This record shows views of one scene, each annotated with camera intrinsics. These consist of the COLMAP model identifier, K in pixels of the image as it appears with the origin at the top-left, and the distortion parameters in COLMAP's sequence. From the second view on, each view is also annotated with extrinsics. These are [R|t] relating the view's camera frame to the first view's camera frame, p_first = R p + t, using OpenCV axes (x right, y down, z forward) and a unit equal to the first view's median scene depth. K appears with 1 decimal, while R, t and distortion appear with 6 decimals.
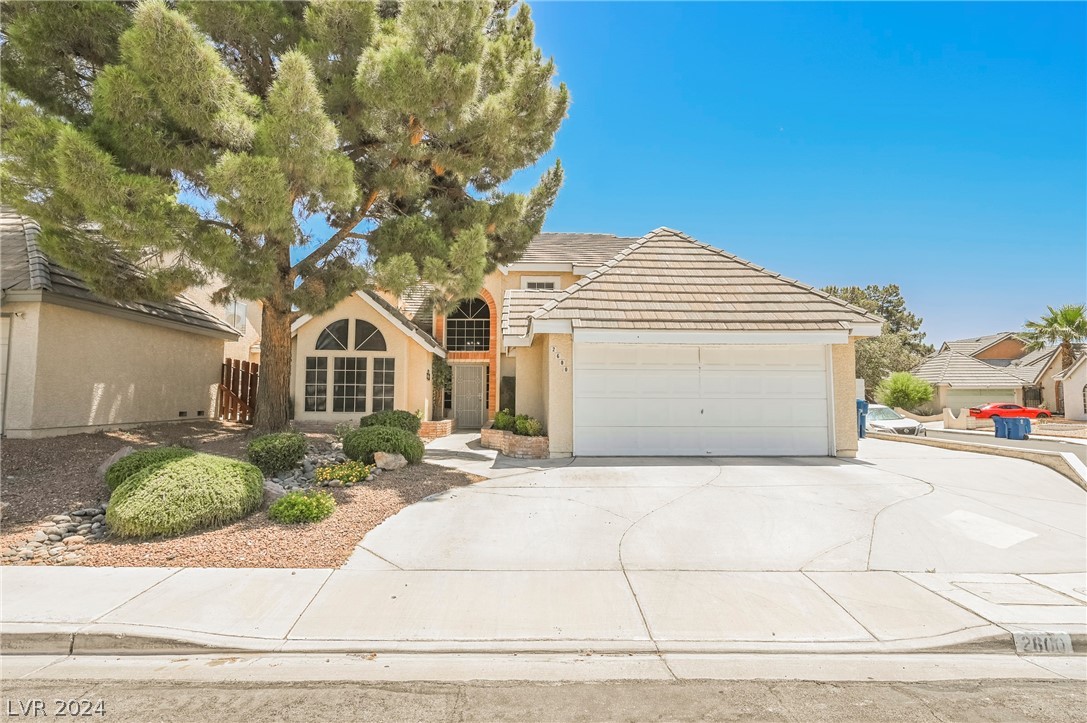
lens RADIAL K [[550.6, 0, 540.3], [0, 550.6, 355.8], [0, 0, 1]] dist [0.001004, -0.000377]
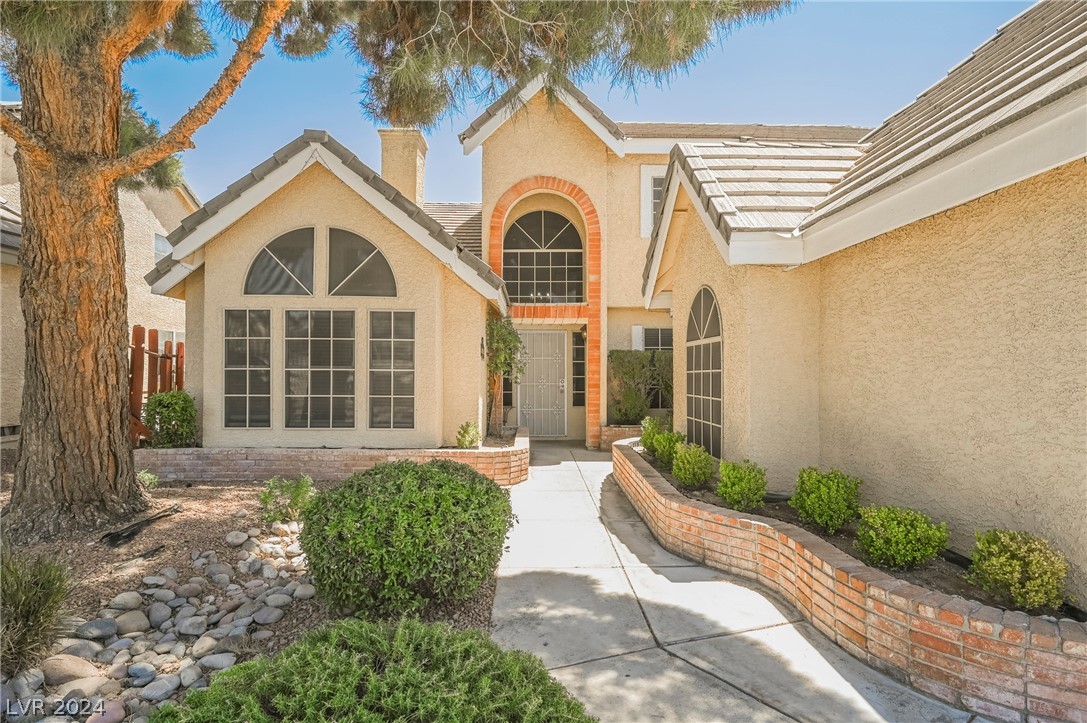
lens RADIAL K [[550.6, 0, 545.4], [0, 550.6, 364.7], [0, 0, 1]] dist [0.001004, -0.000377]
pose [[0.999901, -0.004378, -0.013394, -0.148600], [0.005253, 0.997807, 0.065989, 0.018761], [0.013076, -0.066053, 0.997730, 0.536318]]
